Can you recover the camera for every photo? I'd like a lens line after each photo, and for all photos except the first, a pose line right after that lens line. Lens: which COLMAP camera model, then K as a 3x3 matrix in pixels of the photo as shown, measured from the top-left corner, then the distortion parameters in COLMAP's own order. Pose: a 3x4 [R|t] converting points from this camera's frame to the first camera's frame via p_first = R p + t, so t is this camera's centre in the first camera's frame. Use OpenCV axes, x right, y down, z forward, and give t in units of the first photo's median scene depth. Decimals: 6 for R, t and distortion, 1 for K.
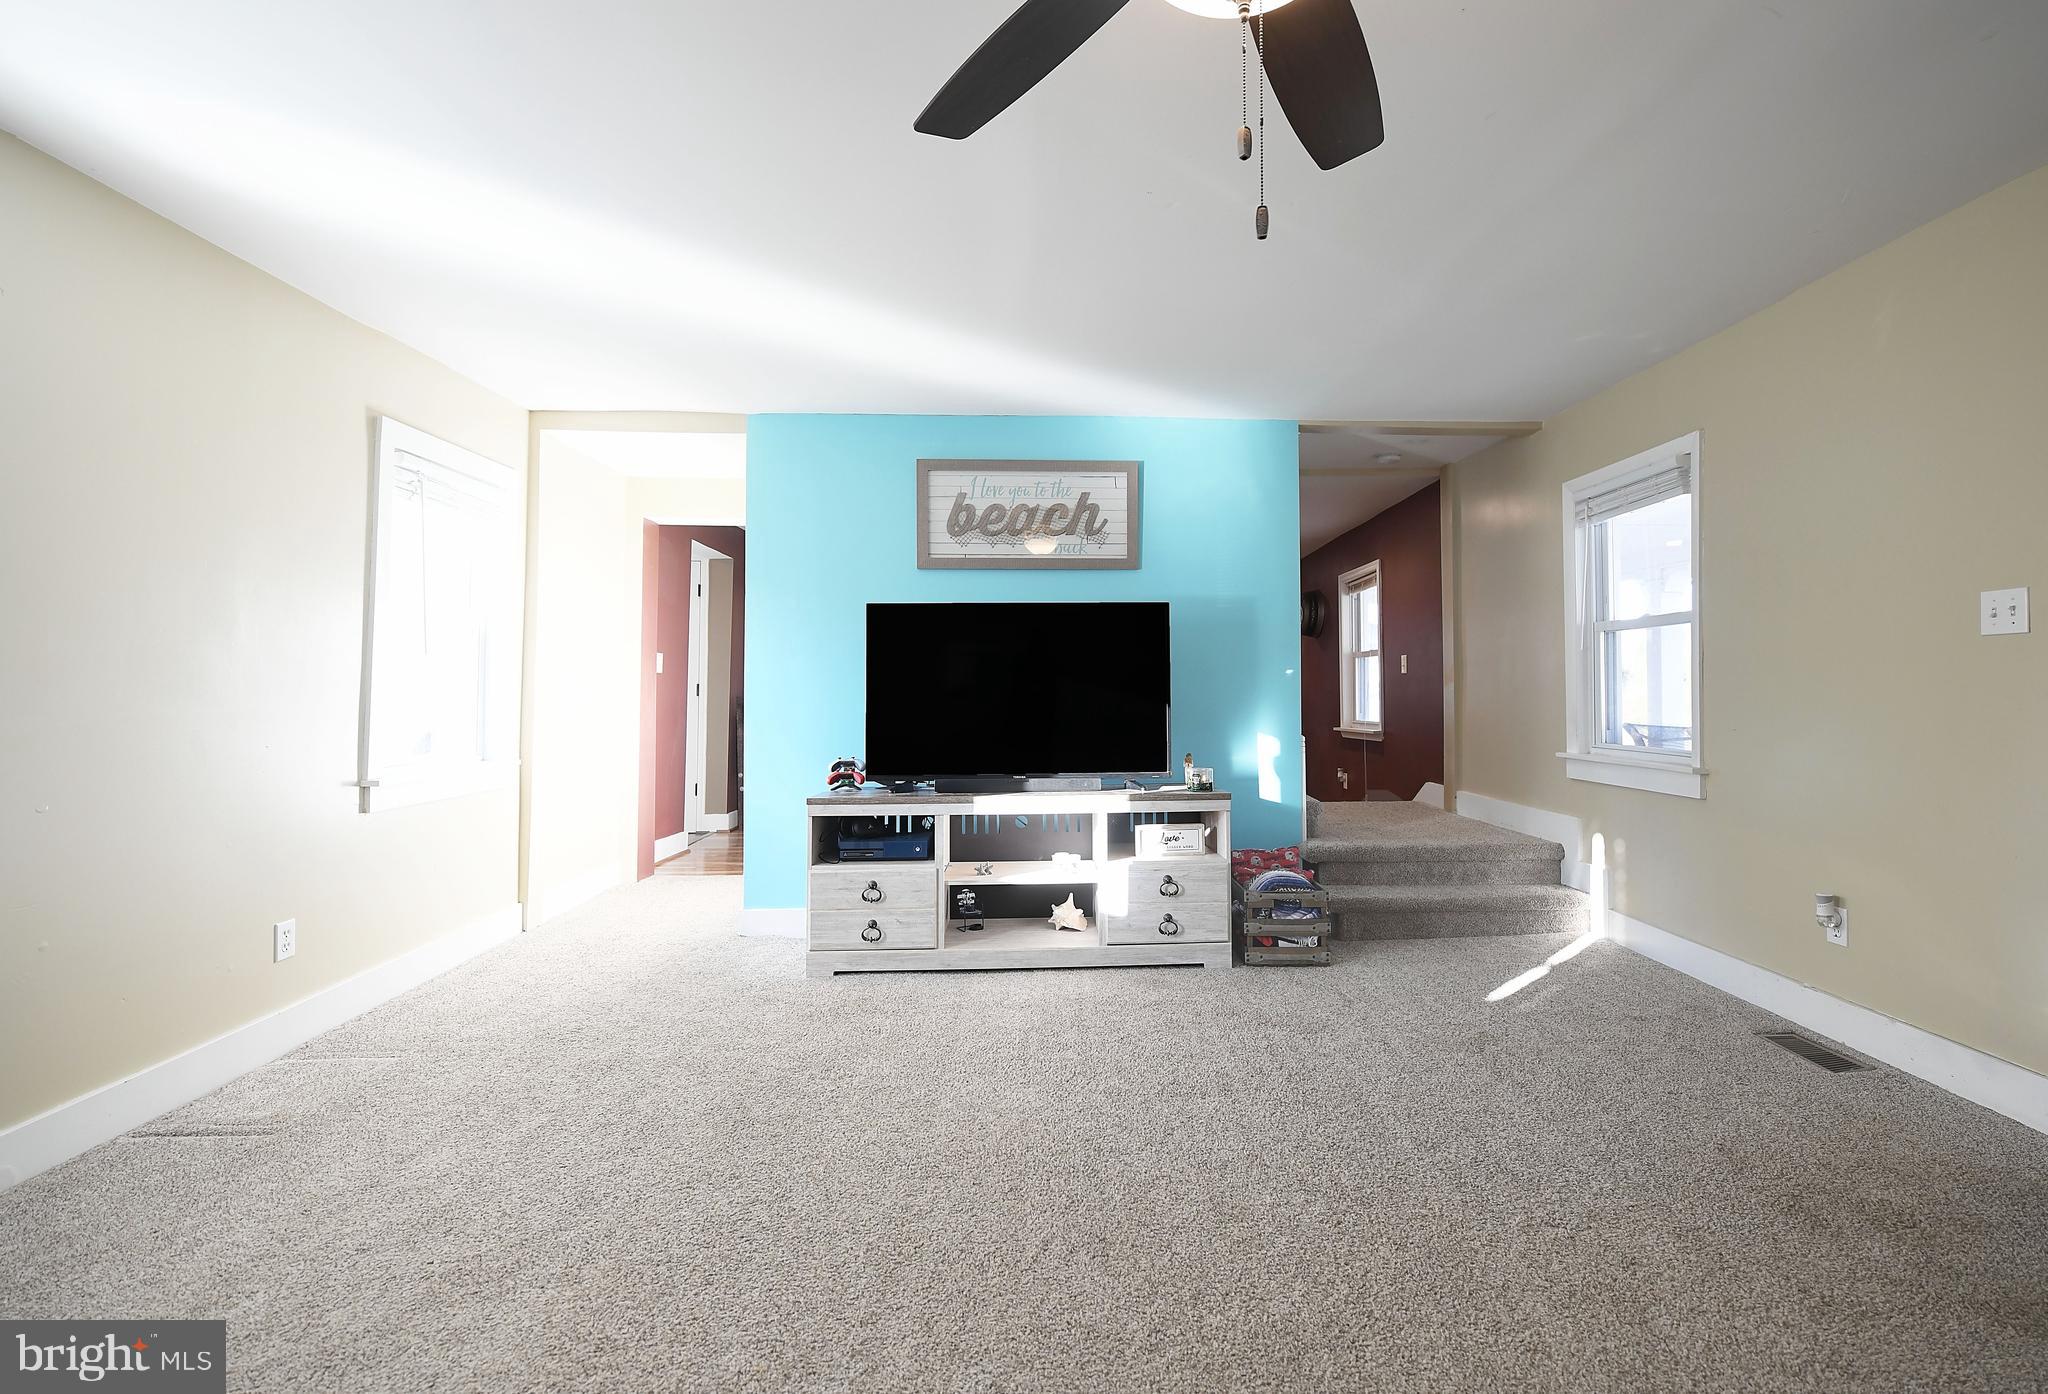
lens RADIAL K [[913.0, 0, 1068.5], [0, 913.0, 668.1], [0, 0, 1]] dist [-0.010612, -0.000350]
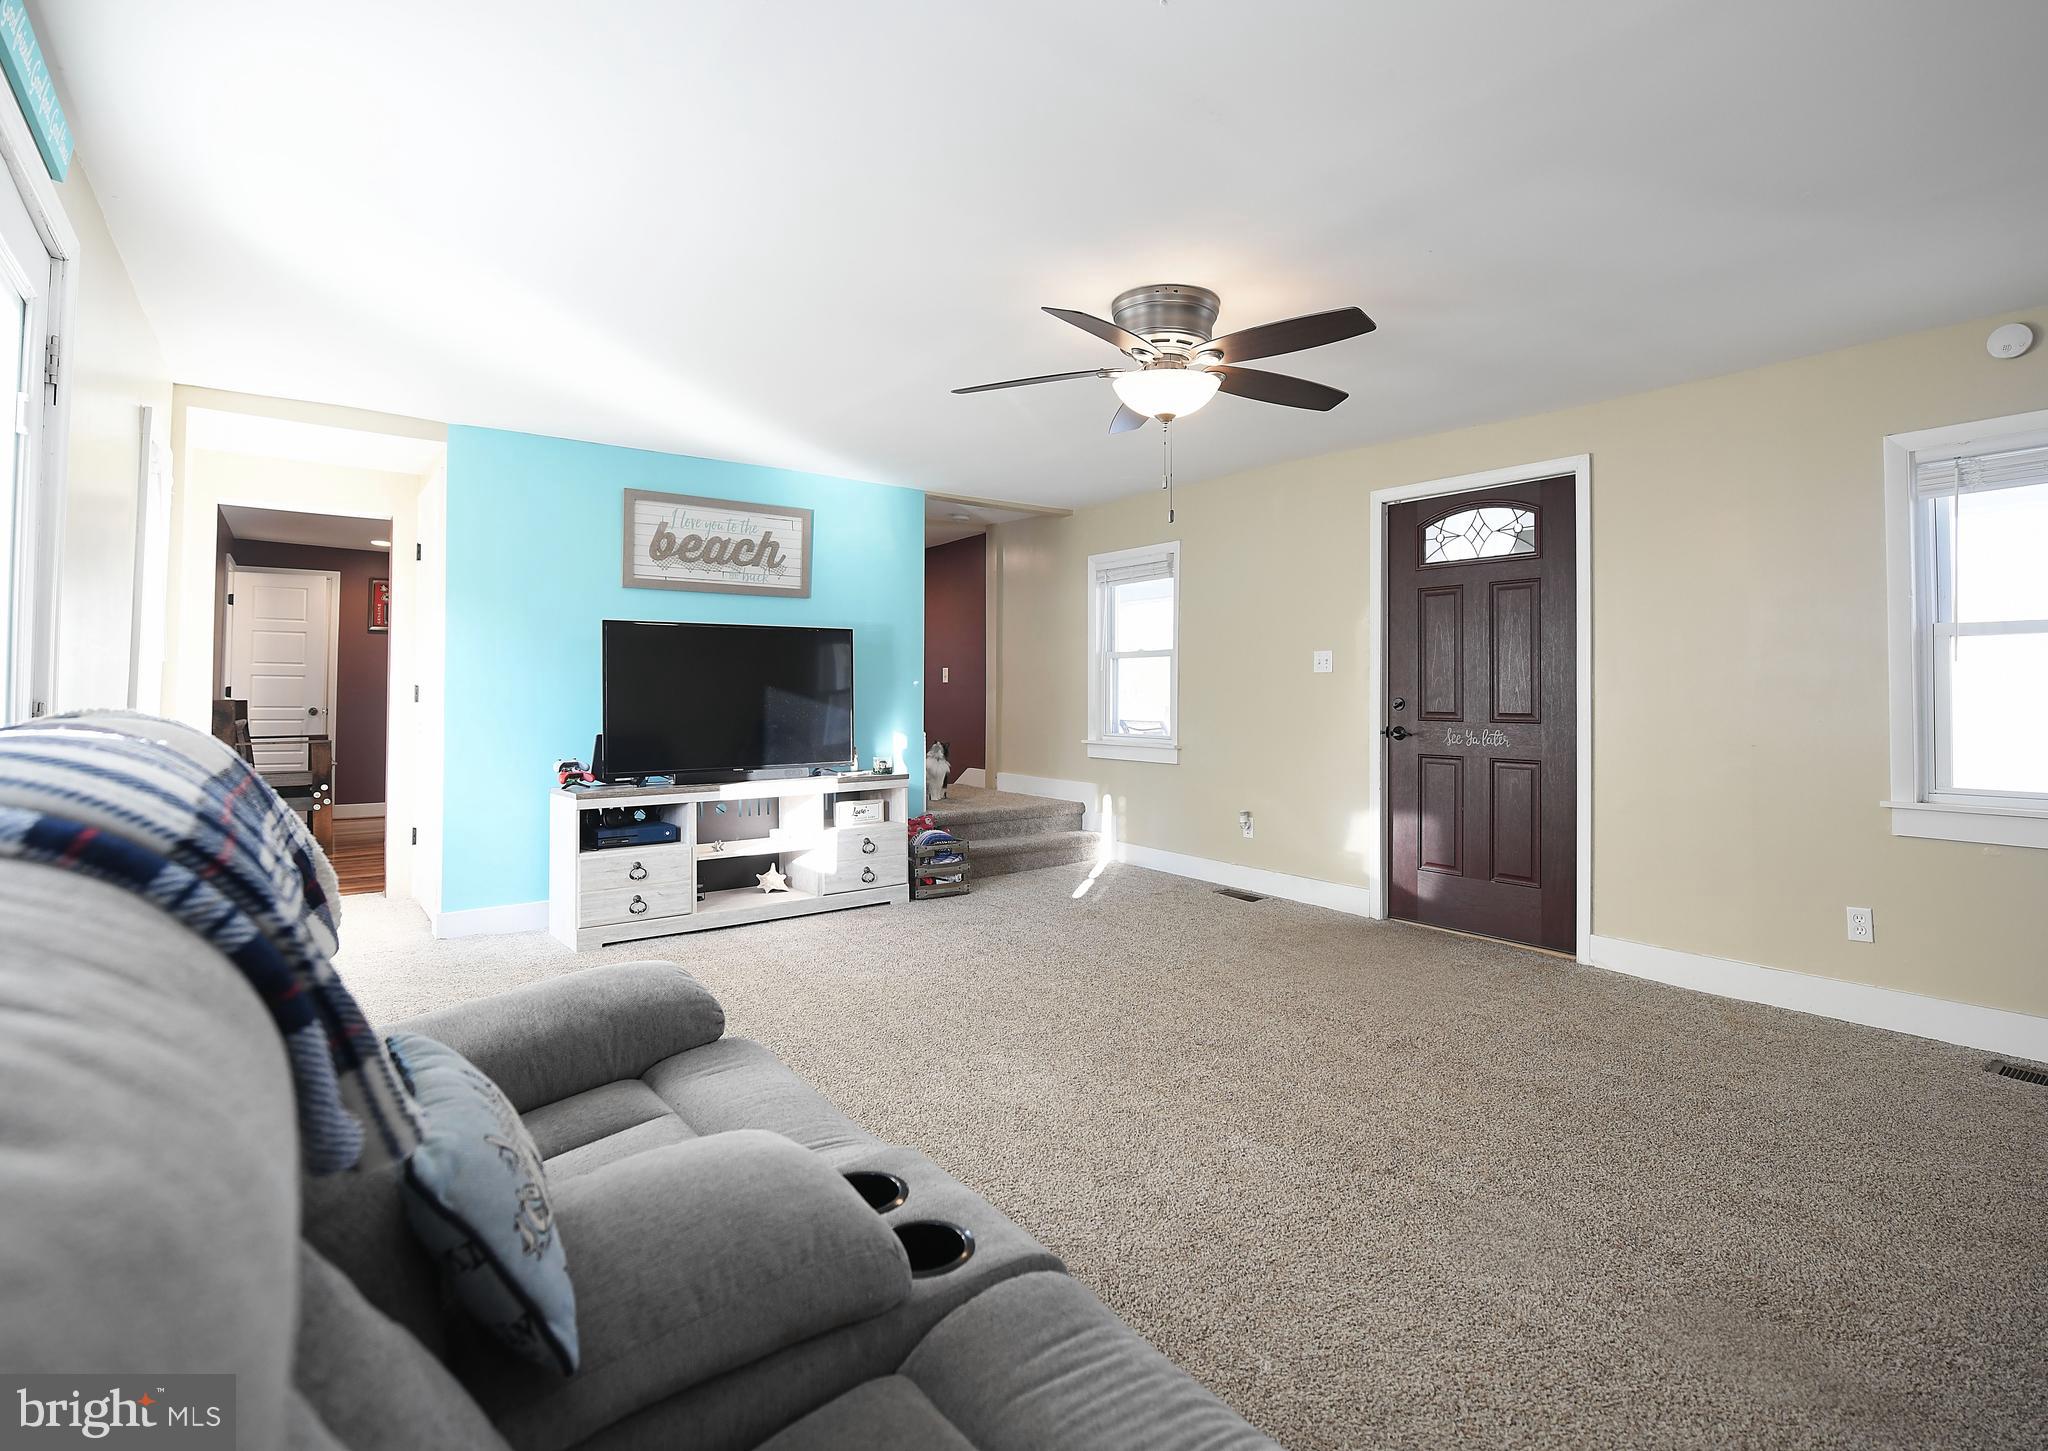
lens RADIAL K [[1006.2, 0, 1028.9], [0, 1006.2, 673.9], [0, 0, 1]] dist [0.025175, 0.000289]
pose [[0.826475, 0.014142, 0.562795, -0.478302], [-0.017981, 0.999838, 0.001281, -0.015233], [-0.562686, -0.011179, 0.826595, -0.309289]]
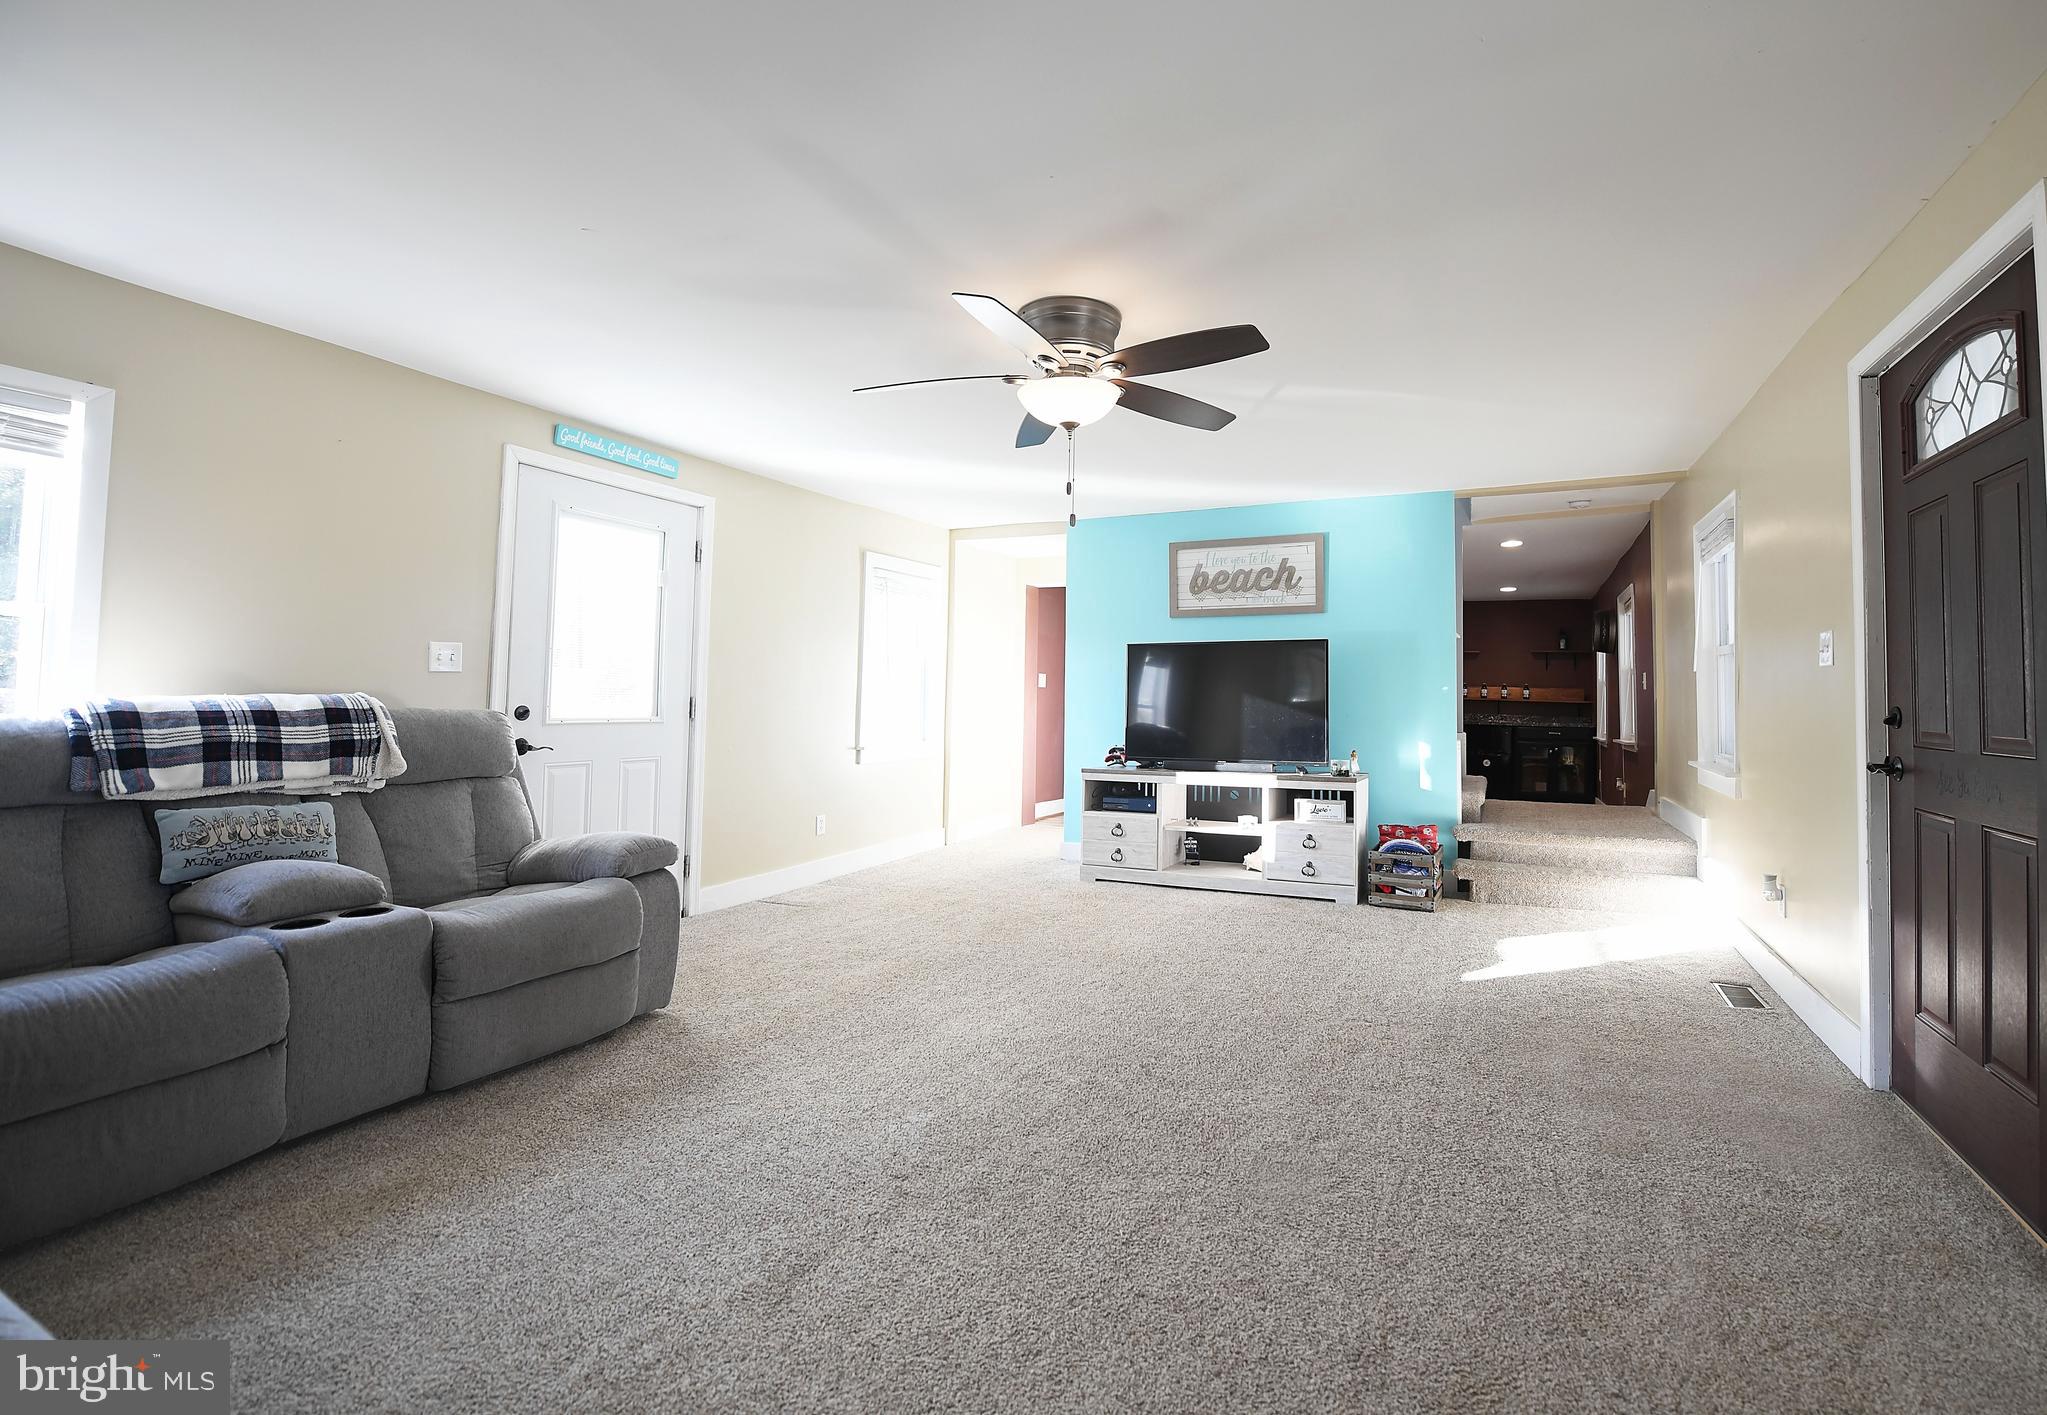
lens RADIAL K [[889.4, 0, 1123.2], [0, 889.4, 661.5], [0, 0, 1]] dist [0.000081, 0.000060]
pose [[0.903326, -0.009475, -0.428850, 0.403792], [0.001522, 0.999821, -0.018884, -0.012945], [0.428952, 0.016406, 0.903179, -0.339006]]
